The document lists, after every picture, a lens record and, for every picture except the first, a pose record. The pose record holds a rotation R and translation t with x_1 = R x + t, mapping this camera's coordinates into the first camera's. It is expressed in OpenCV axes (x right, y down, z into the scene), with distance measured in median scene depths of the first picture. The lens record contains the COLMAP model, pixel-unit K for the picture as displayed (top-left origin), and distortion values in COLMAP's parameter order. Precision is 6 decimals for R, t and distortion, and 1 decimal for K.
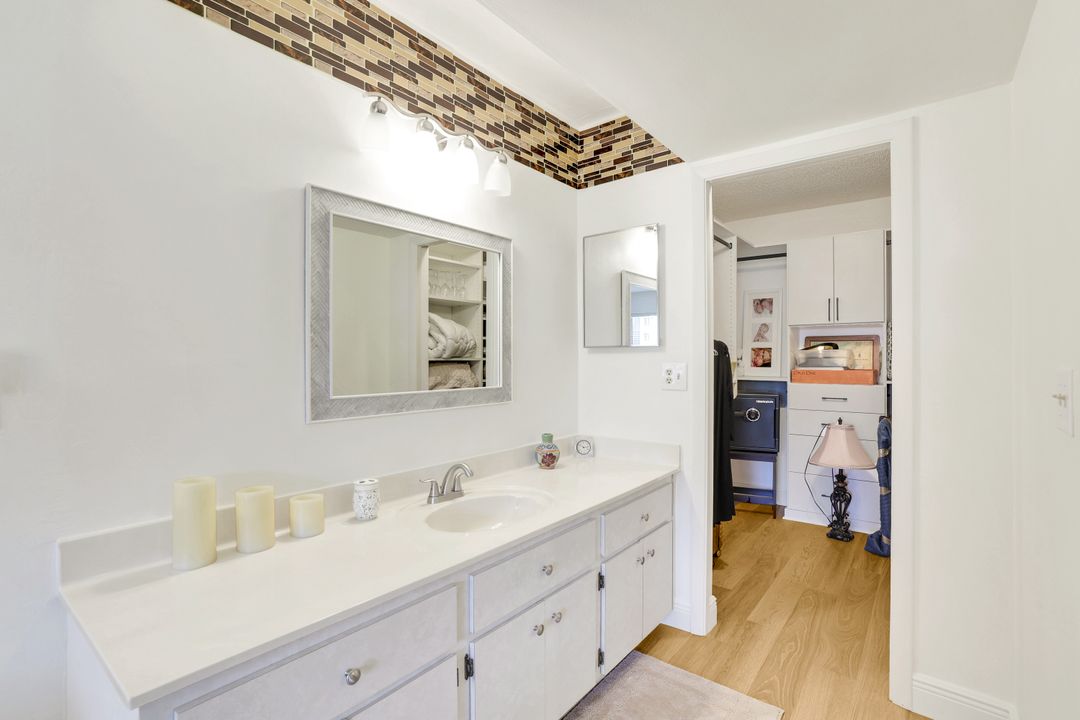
lens RADIAL K [[481.3, 0, 531.2], [0, 481.3, 355.8], [0, 0, 1]] dist [-0.050115, 0.021523]
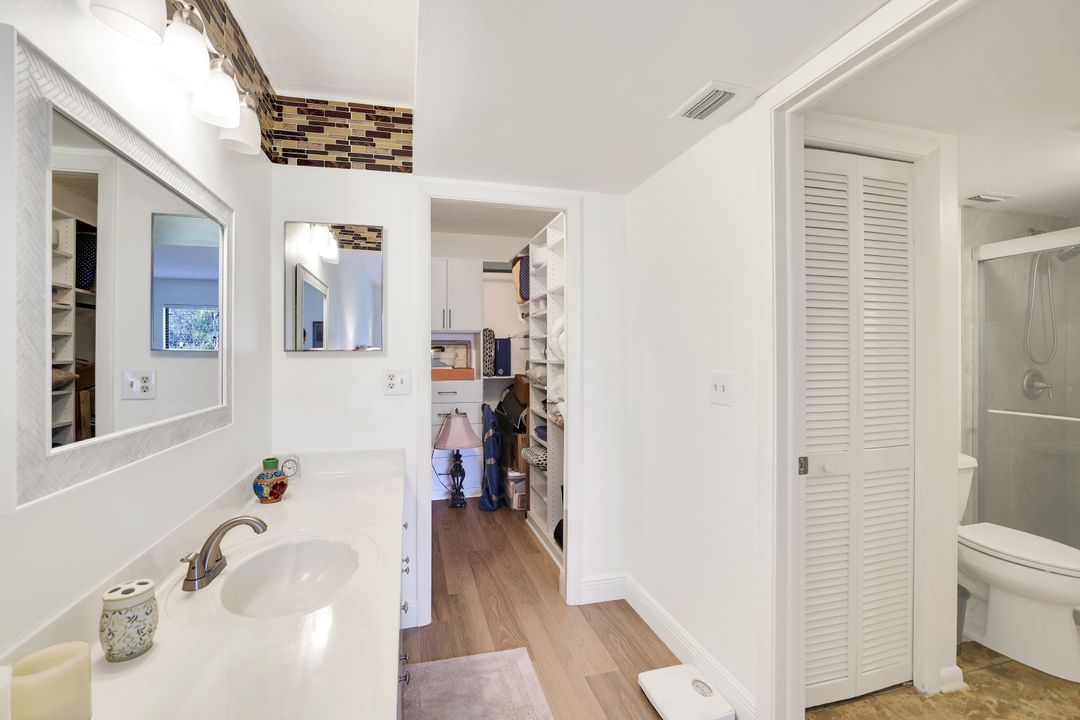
lens RADIAL K [[464.9, 0, 535.6], [0, 464.9, 351.2], [0, 0, 1]] dist [-0.034272, 0.000168]
pose [[0.608582, 0.007281, 0.793458, -0.282198], [-0.002547, 0.999971, -0.007222, -0.013369], [-0.793487, 0.002374, 0.608582, 0.161377]]
